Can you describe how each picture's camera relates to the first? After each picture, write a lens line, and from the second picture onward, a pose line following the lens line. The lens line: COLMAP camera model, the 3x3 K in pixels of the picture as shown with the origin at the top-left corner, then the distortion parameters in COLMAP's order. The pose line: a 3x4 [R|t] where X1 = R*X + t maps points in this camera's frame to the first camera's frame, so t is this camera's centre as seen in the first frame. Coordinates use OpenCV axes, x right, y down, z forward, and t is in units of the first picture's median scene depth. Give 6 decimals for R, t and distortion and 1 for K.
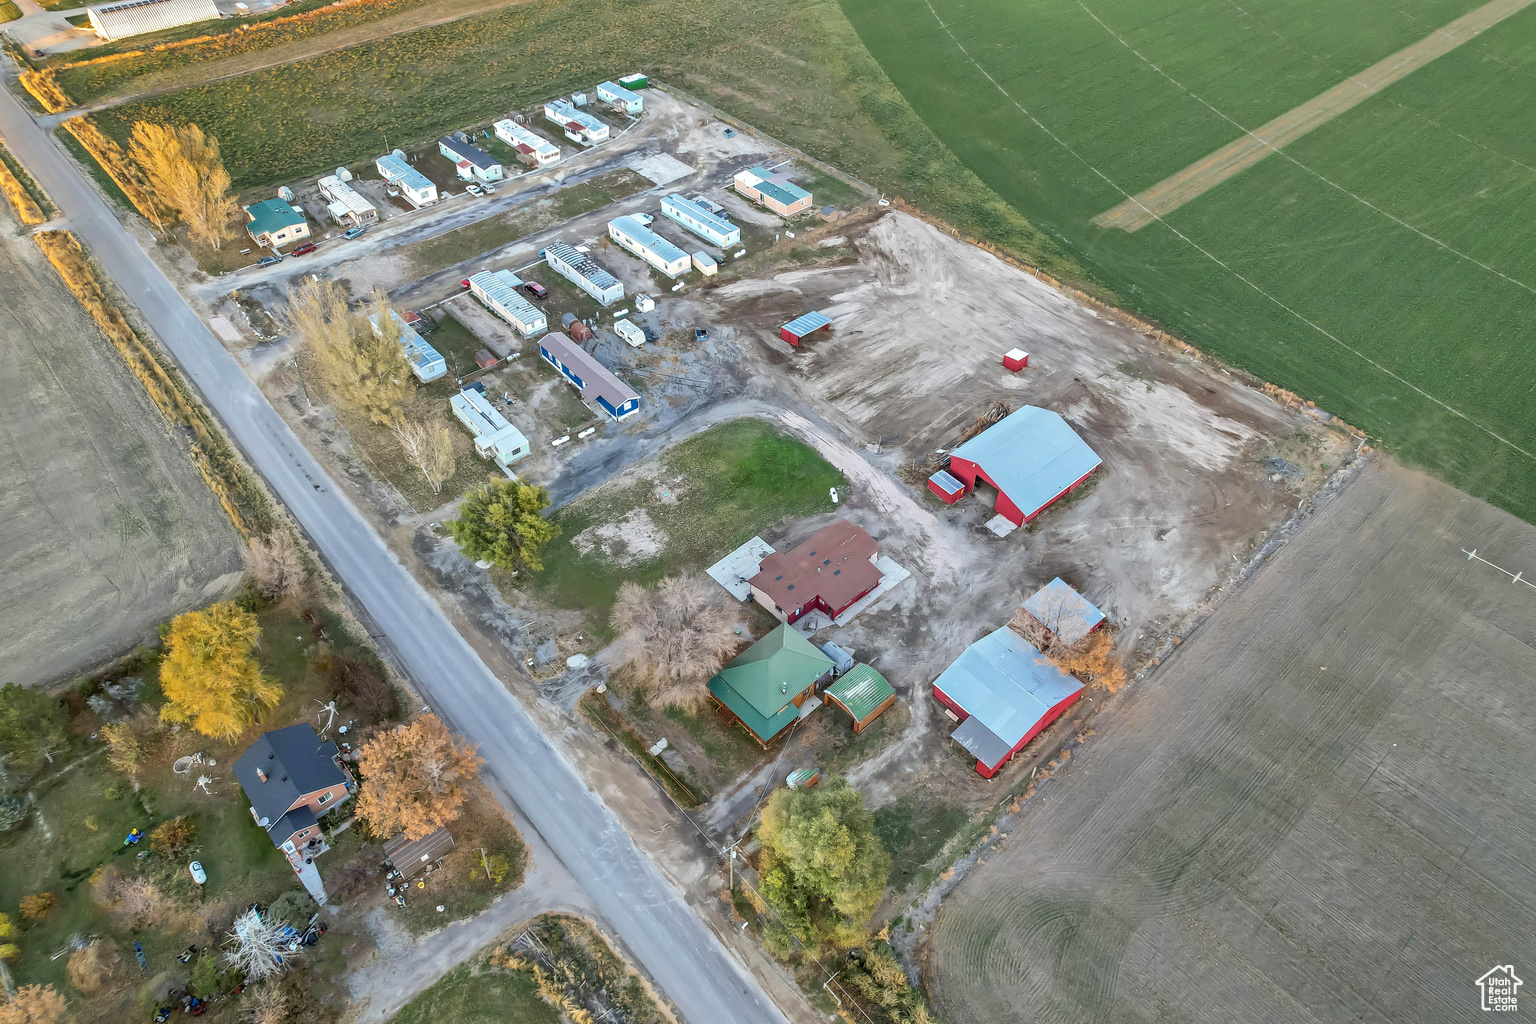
lens RADIAL K [[995.4, 0, 775.5], [0, 995.4, 512.6], [0, 0, 1]] dist [-0.075481, 0.069662]
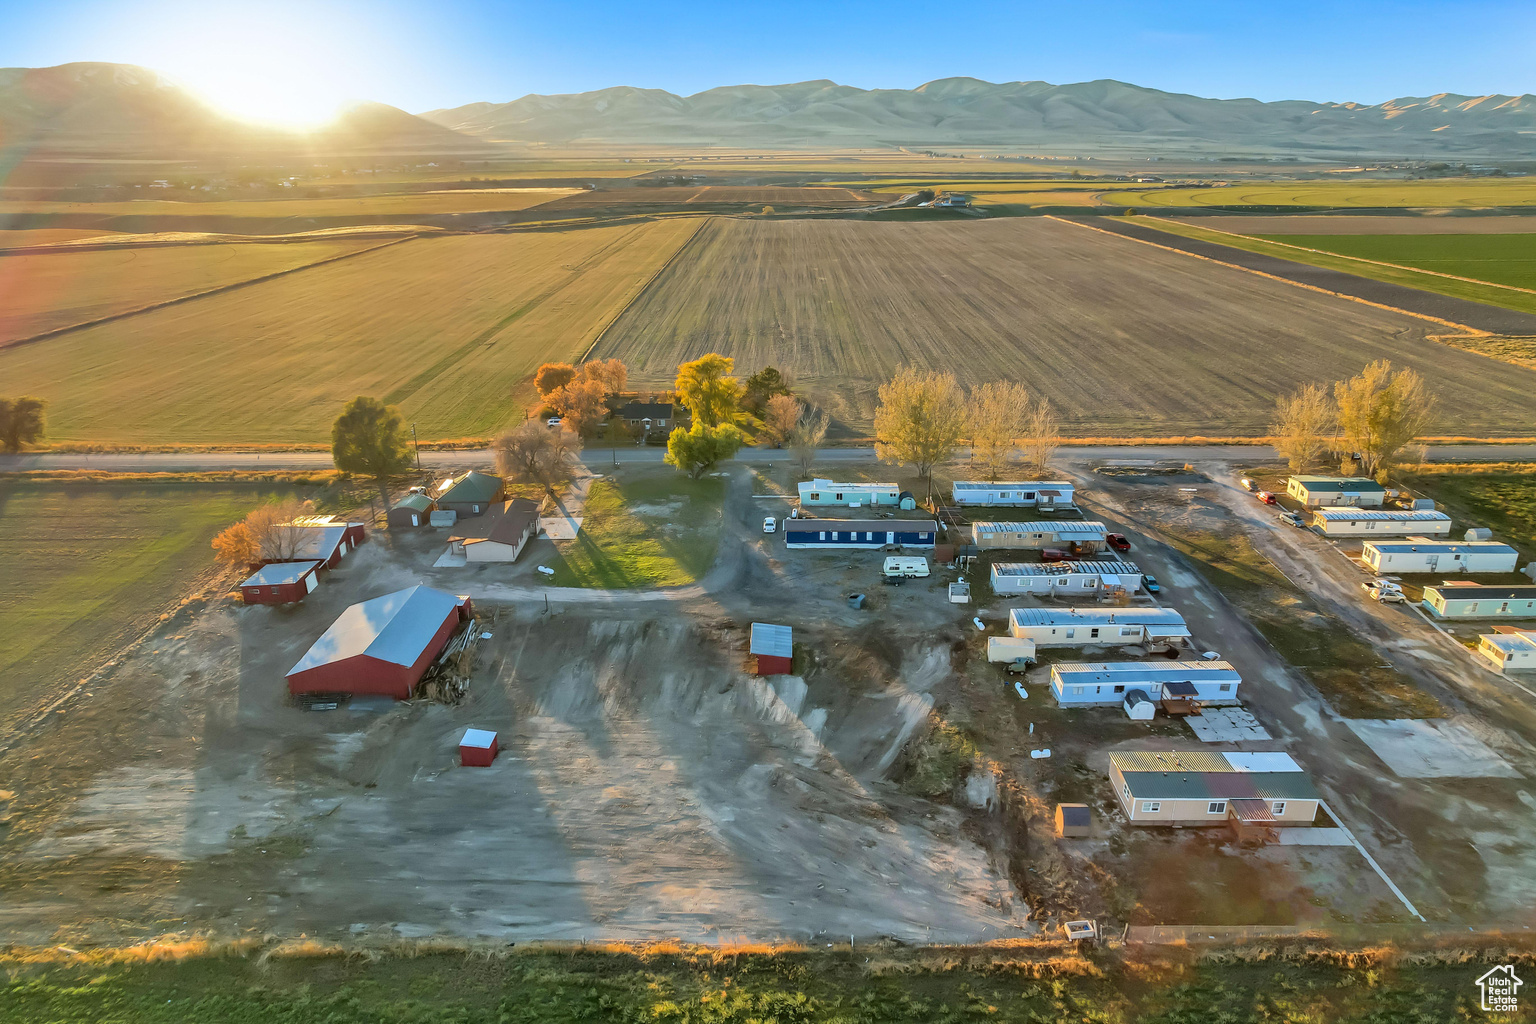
lens RADIAL K [[995.4, 0, 775.0], [0, 995.4, 507.8], [0, 0, 1]] dist [-0.075481, 0.069662]
pose [[-0.666461, 0.251683, -0.701773, 0.531111], [-0.526182, 0.508059, 0.681915, -0.766173], [0.528169, 0.823730, -0.206170, 1.151059]]
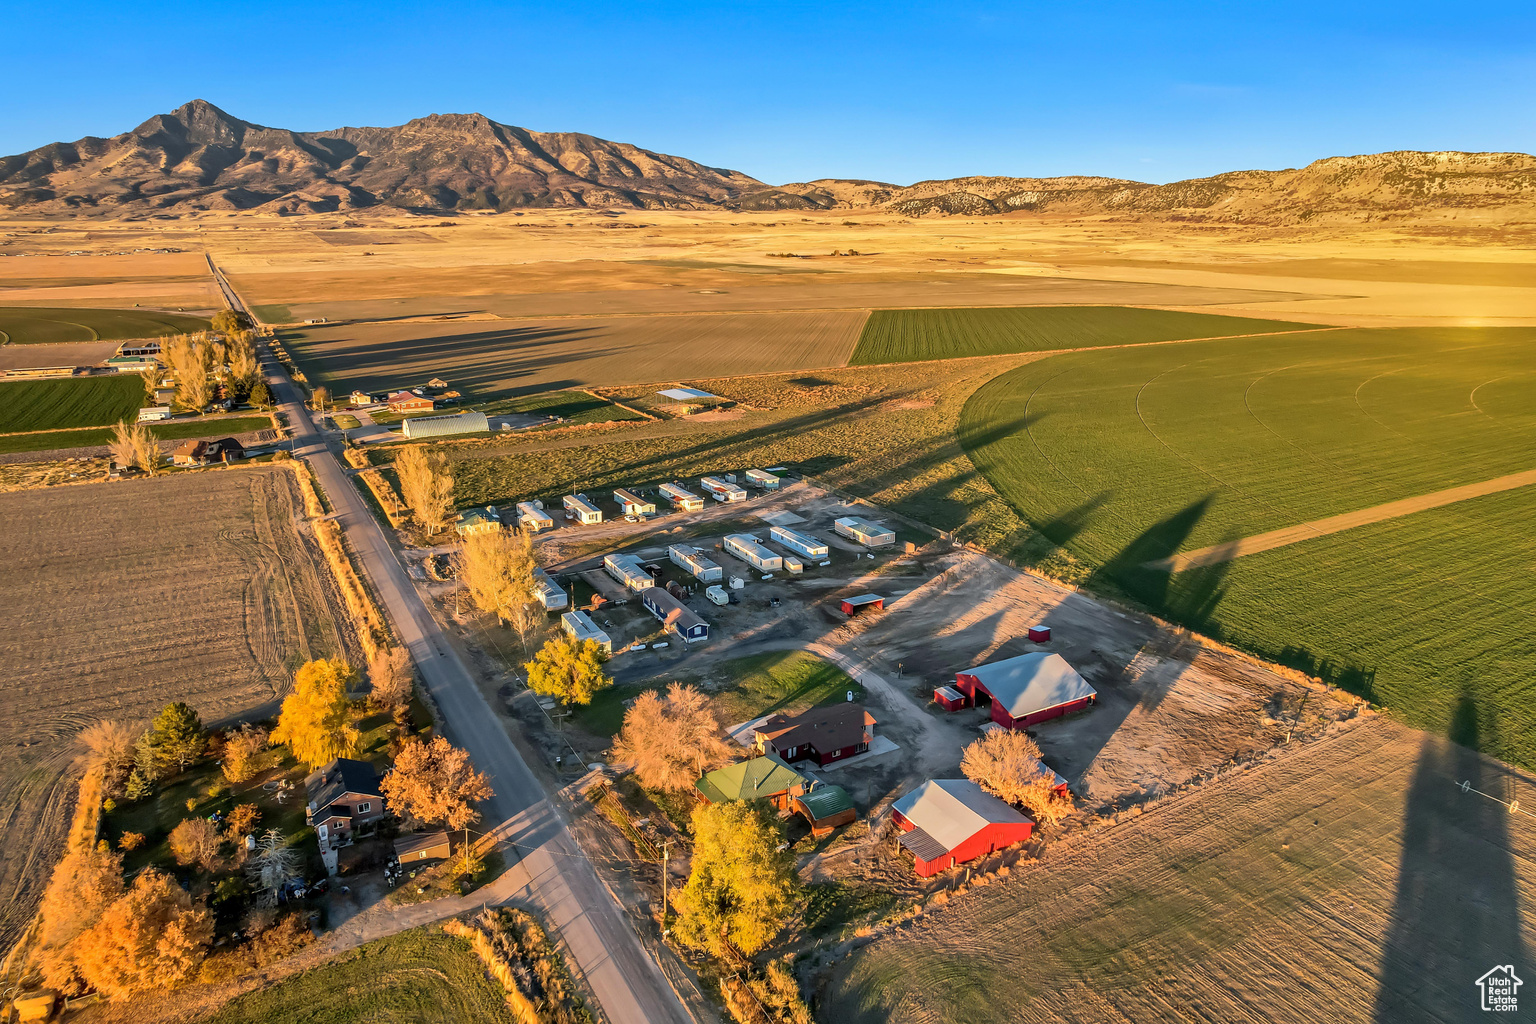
lens RADIAL K [[995.4, 0, 775.7], [0, 995.4, 516.2], [0, 0, 1]] dist [-0.075481, 0.069662]
pose [[0.977791, 0.048689, -0.203848, 0.179993], [-0.141011, 0.872402, -0.468006, 0.316816], [0.155051, 0.486357, 0.859893, -0.093826]]
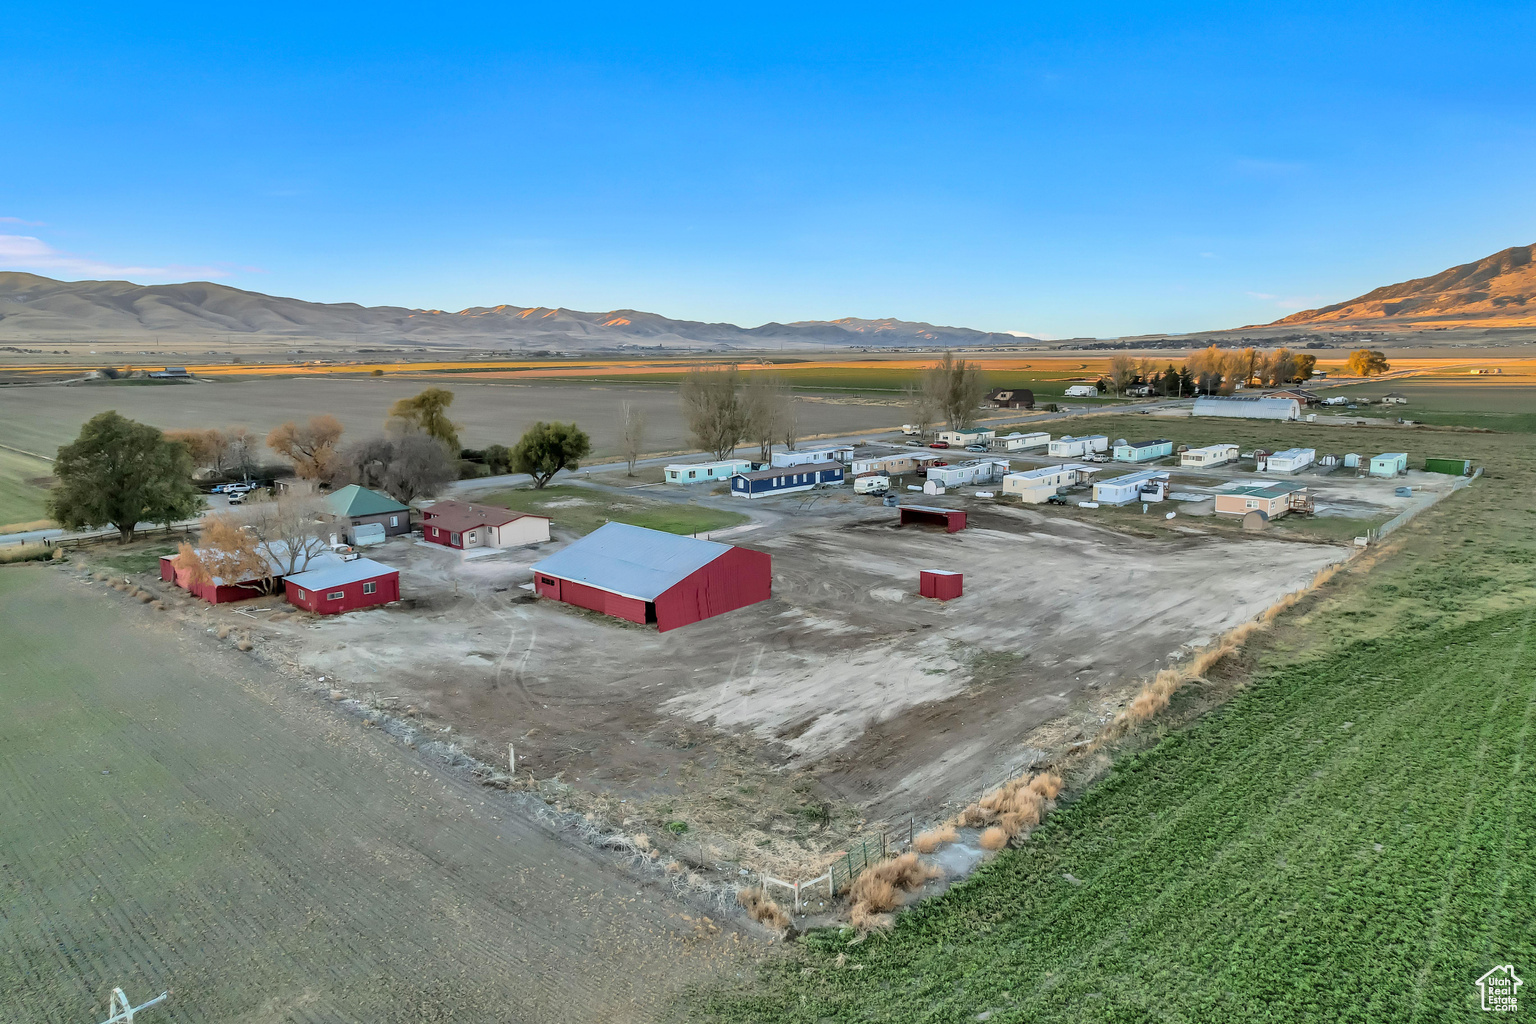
lens RADIAL K [[995.4, 0, 774.3], [0, 995.4, 521.0], [0, 0, 1]] dist [-0.075481, 0.069662]
pose [[0.101878, 0.163131, -0.981330, 0.814635], [-0.697205, 0.715360, 0.046536, -0.146981], [0.709596, 0.679447, 0.186615, 0.843536]]
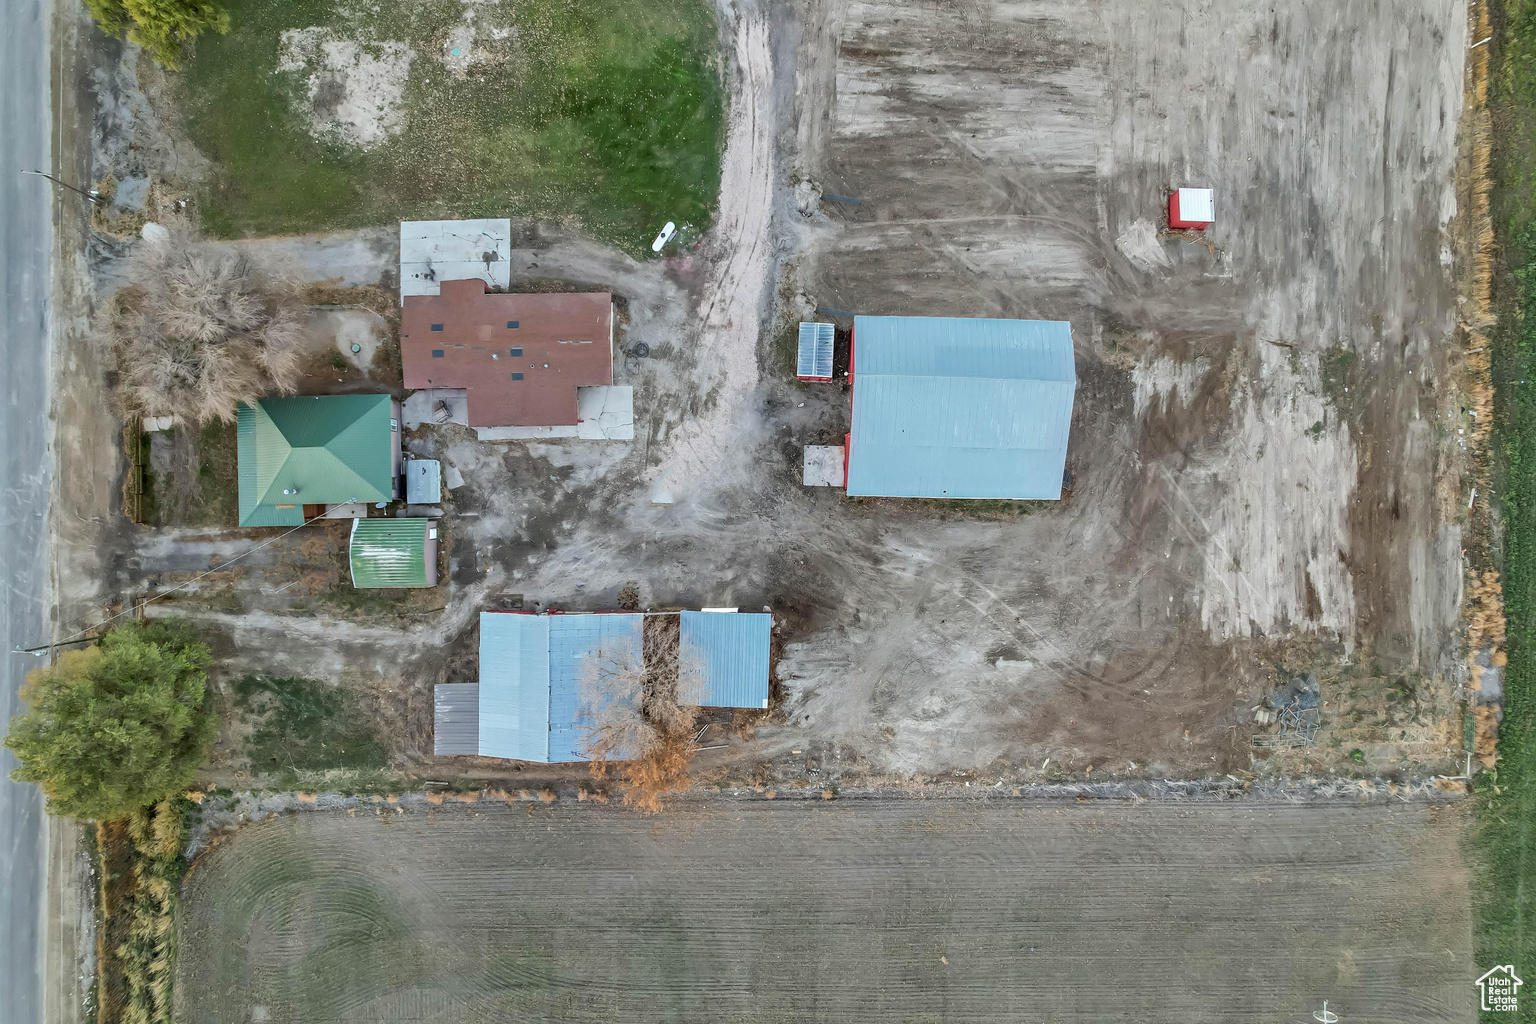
lens RADIAL K [[995.4, 0, 777.9], [0, 995.4, 511.4], [0, 0, 1]] dist [-0.075481, 0.069662]
pose [[0.739339, 0.673328, 0.002569, 0.197668], [-0.479249, 0.523545, 0.704429, -0.344357], [0.472967, -0.522043, 0.709770, 0.475125]]
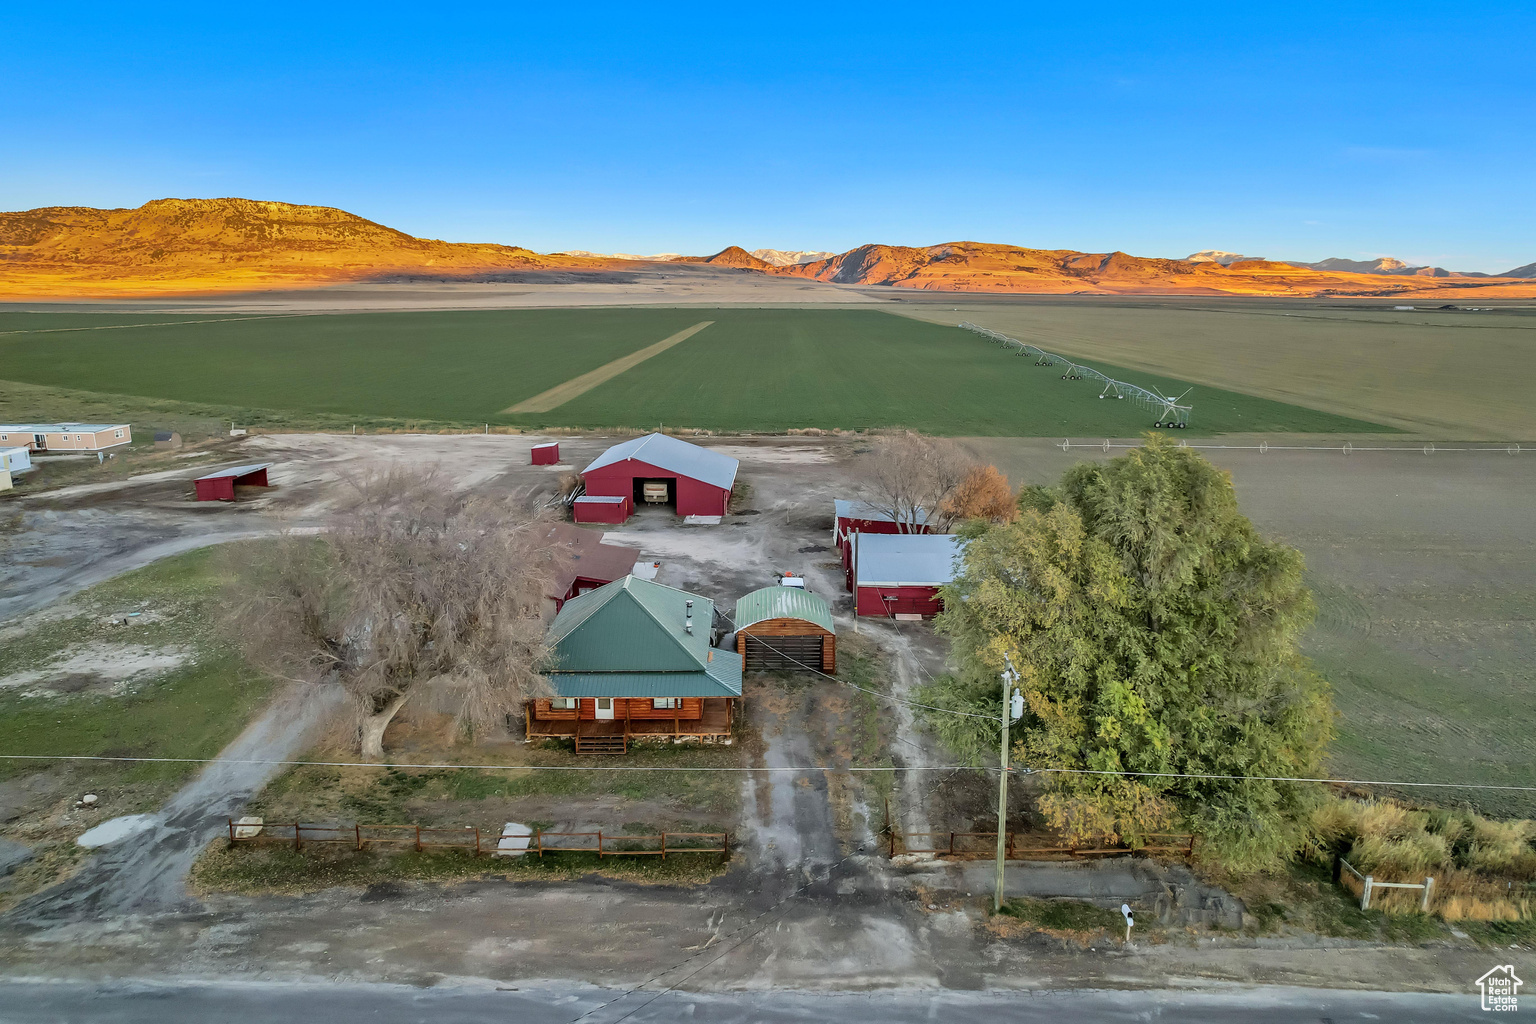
lens RADIAL K [[995.4, 0, 776.2], [0, 995.4, 511.1], [0, 0, 1]] dist [-0.075481, 0.069662]
pose [[0.669806, -0.165039, 0.723962, -0.208753], [0.522832, 0.797147, -0.301999, 0.214765], [-0.527263, 0.580791, 0.620222, 0.479403]]
